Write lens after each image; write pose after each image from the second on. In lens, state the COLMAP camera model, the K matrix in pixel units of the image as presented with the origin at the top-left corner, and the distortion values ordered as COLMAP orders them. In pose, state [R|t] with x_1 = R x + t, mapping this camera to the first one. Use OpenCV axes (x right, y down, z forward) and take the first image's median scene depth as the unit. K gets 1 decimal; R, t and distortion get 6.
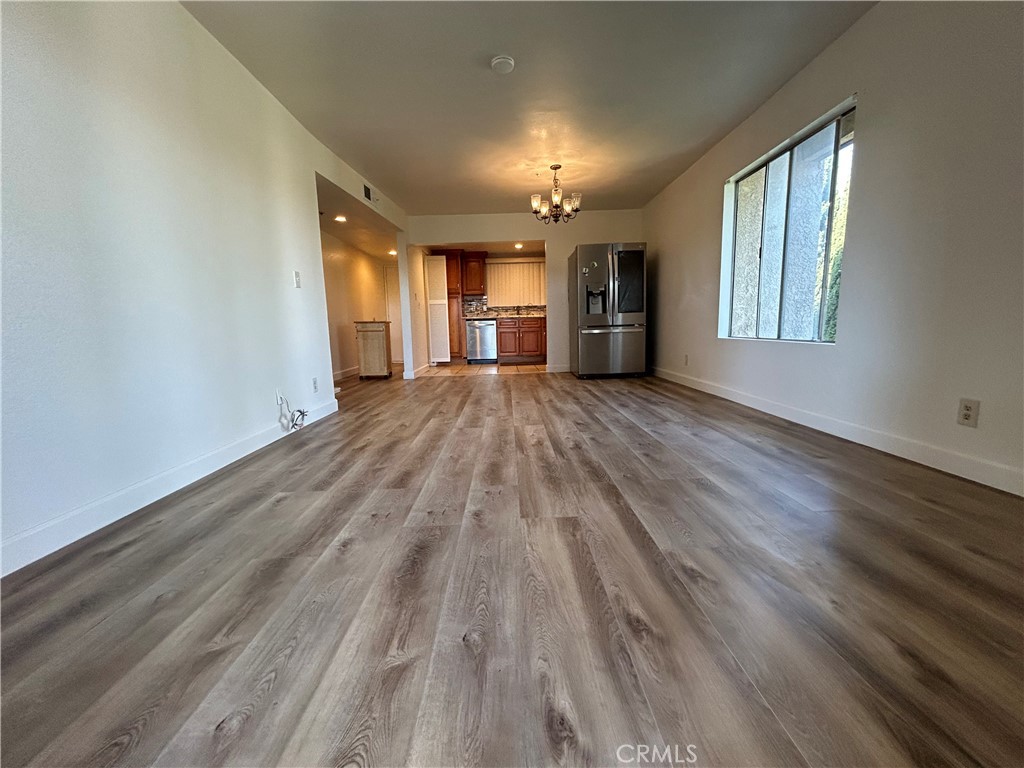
lens RADIAL K [[415.6, 0, 512.0], [0, 415.6, 384.0], [0, 0, 1]] dist [0.000702, -0.000255]
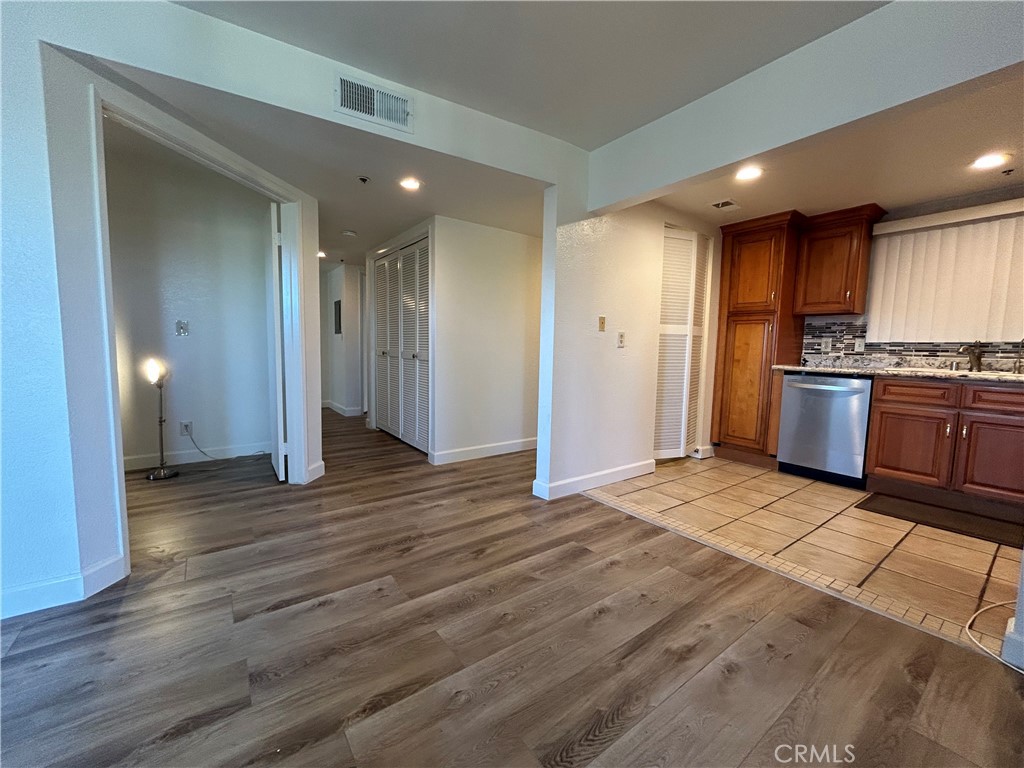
lens RADIAL K [[415.6, 0, 510.5], [0, 415.6, 380.5], [0, 0, 1]] dist [0.000702, -0.000255]
pose [[0.578537, 0.098111, -0.809734, 0.073289], [-0.147394, 0.988971, 0.014519, -0.105129], [0.802228, 0.110950, 0.586617, 0.494914]]
